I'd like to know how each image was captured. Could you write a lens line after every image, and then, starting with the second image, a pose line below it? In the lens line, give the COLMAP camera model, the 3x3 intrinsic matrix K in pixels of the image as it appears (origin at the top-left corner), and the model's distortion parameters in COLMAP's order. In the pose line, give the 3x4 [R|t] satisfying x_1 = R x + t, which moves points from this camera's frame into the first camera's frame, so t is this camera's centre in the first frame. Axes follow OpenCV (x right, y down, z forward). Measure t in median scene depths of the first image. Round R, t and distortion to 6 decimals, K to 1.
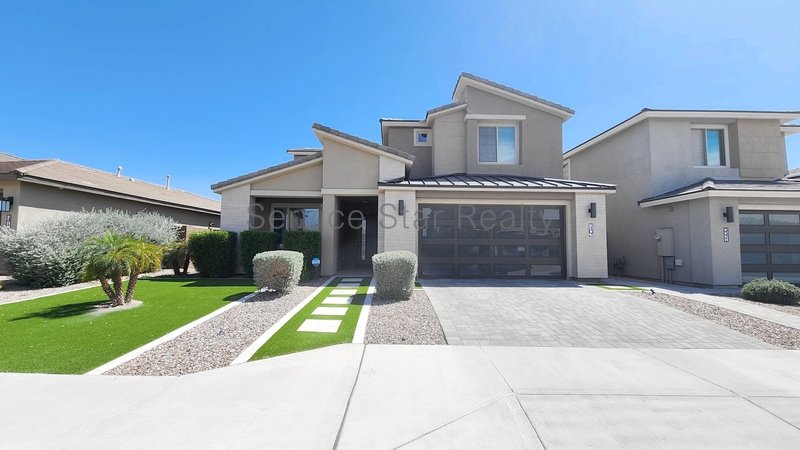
lens RADIAL K [[315.4, 0, 400.0], [0, 315.4, 225.0], [0, 0, 1]] dist [-0.001909, -0.000108]
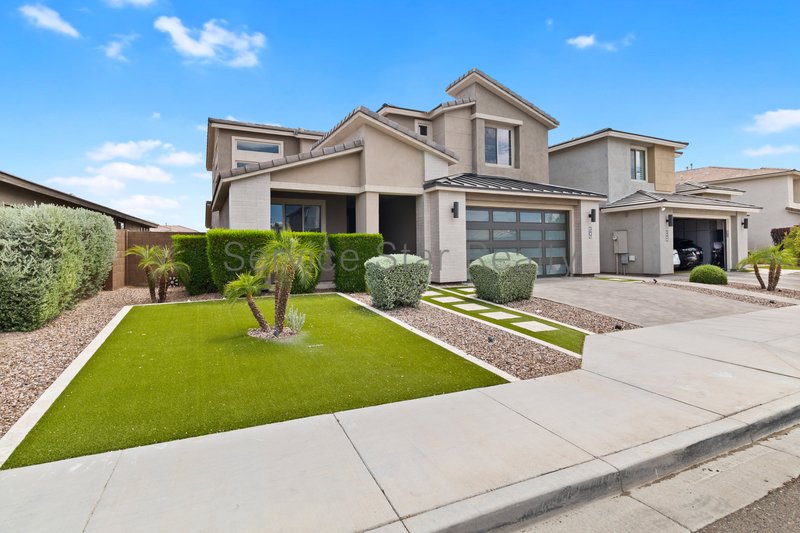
lens RADIAL K [[383.1, 0, 401.0], [0, 383.1, 242.5], [0, 0, 1]] dist [-0.000612, -0.000193]
pose [[0.907124, -0.013681, 0.420642, -0.603062], [-0.008352, 0.998689, 0.050493, -0.012452], [-0.420781, -0.049317, 0.905821, 0.015074]]
